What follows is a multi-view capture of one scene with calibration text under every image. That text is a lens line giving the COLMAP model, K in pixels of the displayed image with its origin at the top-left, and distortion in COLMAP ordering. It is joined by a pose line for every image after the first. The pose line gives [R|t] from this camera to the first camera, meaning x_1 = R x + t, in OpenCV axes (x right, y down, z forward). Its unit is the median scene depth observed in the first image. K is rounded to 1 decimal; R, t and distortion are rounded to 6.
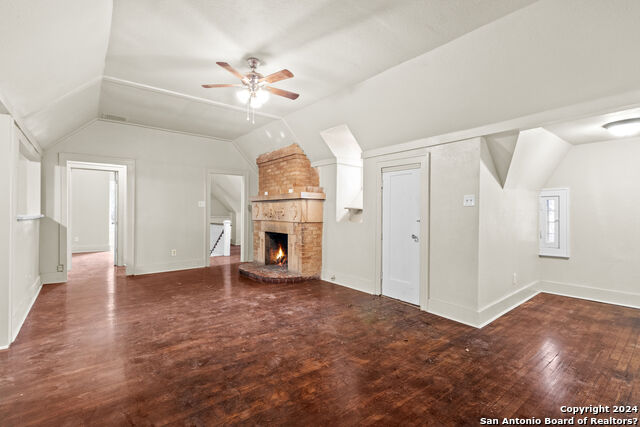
lens RADIAL K [[297.5, 0, 325.3], [0, 297.5, 214.8], [0, 0, 1]] dist [-0.000625, 0.000278]
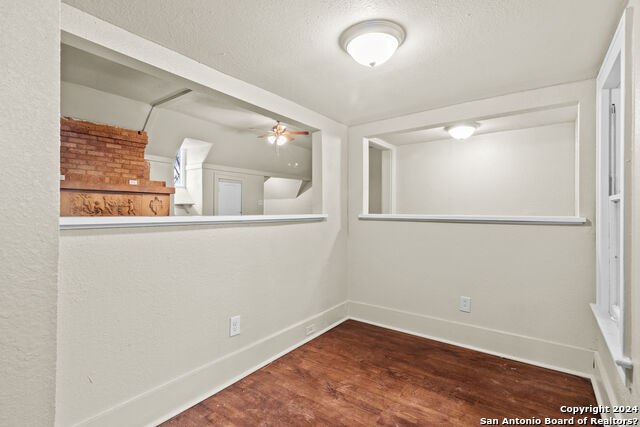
lens RADIAL K [[297.5, 0, 317.0], [0, 297.5, 212.7], [0, 0, 1]] dist [-0.000625, 0.000278]
pose [[-0.241061, -0.018703, 0.970330, -1.641817], [-0.002728, 0.999823, 0.018594, -0.012915], [-0.970506, 0.001835, -0.241070, 1.022107]]
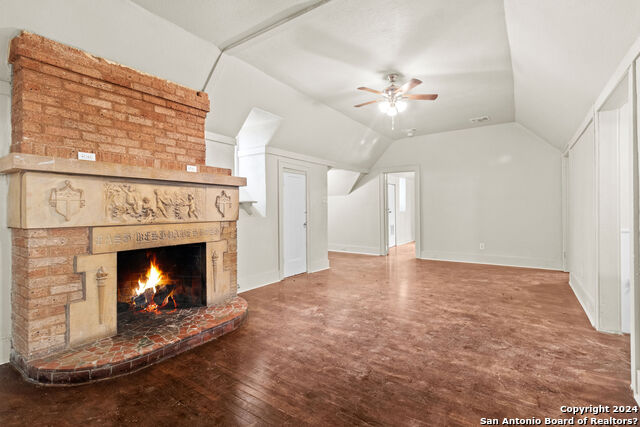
lens RADIAL K [[297.5, 0, 317.7], [0, 297.5, 214.3], [0, 0, 1]] dist [-0.000625, 0.000278]
pose [[-0.268090, -0.020145, 0.963183, -1.104638], [0.012260, 0.999629, 0.024320, -0.004564], [-0.963316, 0.018328, -0.267743, 1.372966]]
